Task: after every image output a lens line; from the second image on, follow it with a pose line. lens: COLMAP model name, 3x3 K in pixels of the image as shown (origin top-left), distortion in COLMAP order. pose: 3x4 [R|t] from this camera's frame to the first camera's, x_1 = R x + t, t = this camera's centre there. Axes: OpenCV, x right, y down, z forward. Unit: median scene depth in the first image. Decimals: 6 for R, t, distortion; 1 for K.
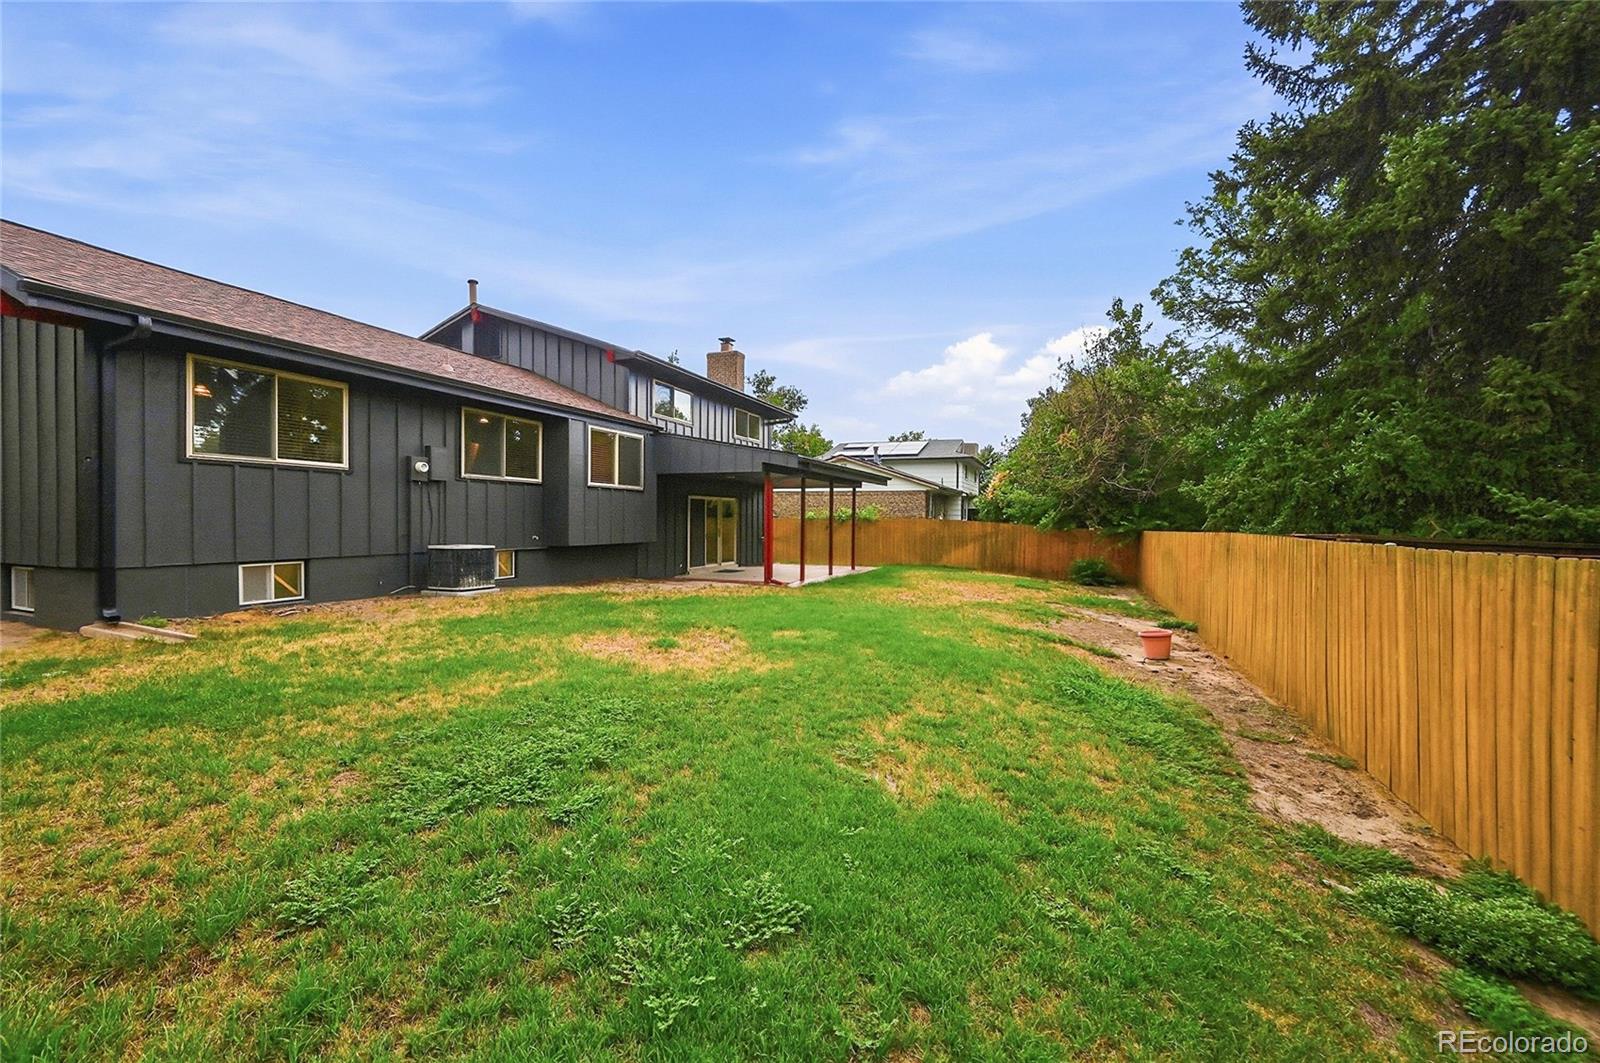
lens RADIAL K [[652.4, 0, 800.0], [0, 652.4, 531.5], [0, 0, 1]] dist [-0.000492, 0.000009]
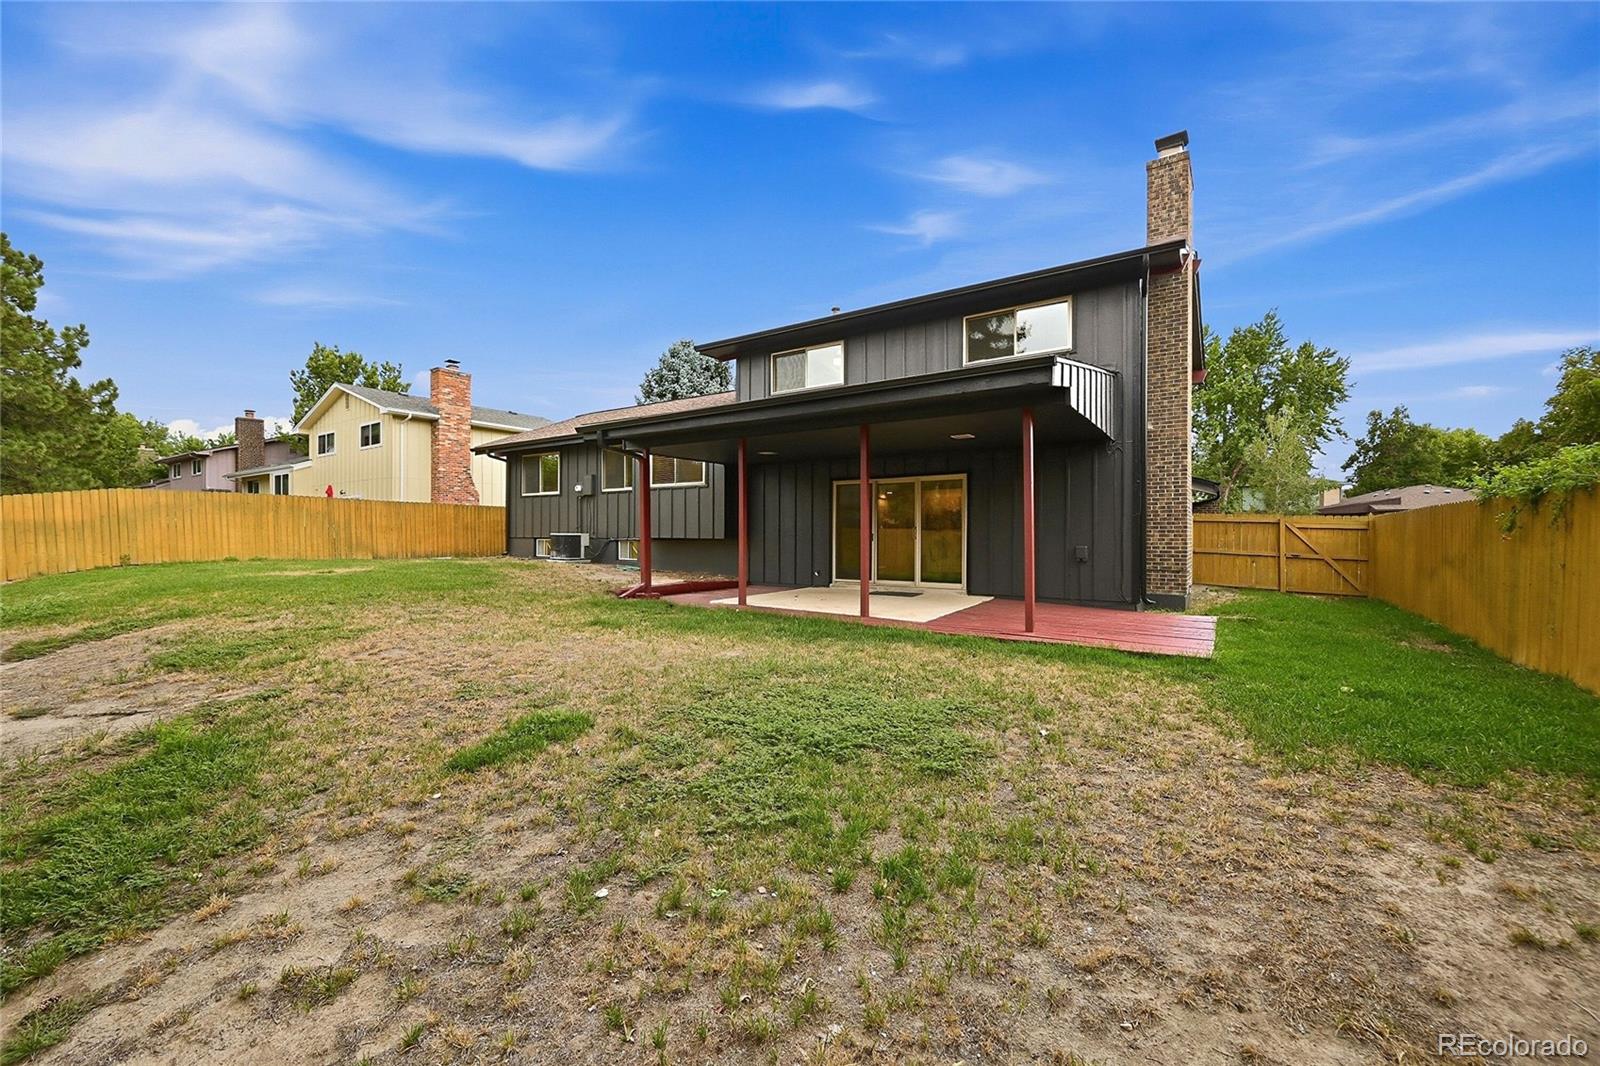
lens RADIAL K [[652.4, 0, 800.0], [0, 652.4, 533.0], [0, 0, 1]] dist [-0.000492, 0.000009]
pose [[-0.217539, 0.025967, -0.975706, 0.766678], [-0.000621, 0.999642, 0.026742, -0.022764], [0.976051, 0.006423, -0.217445, 1.558000]]
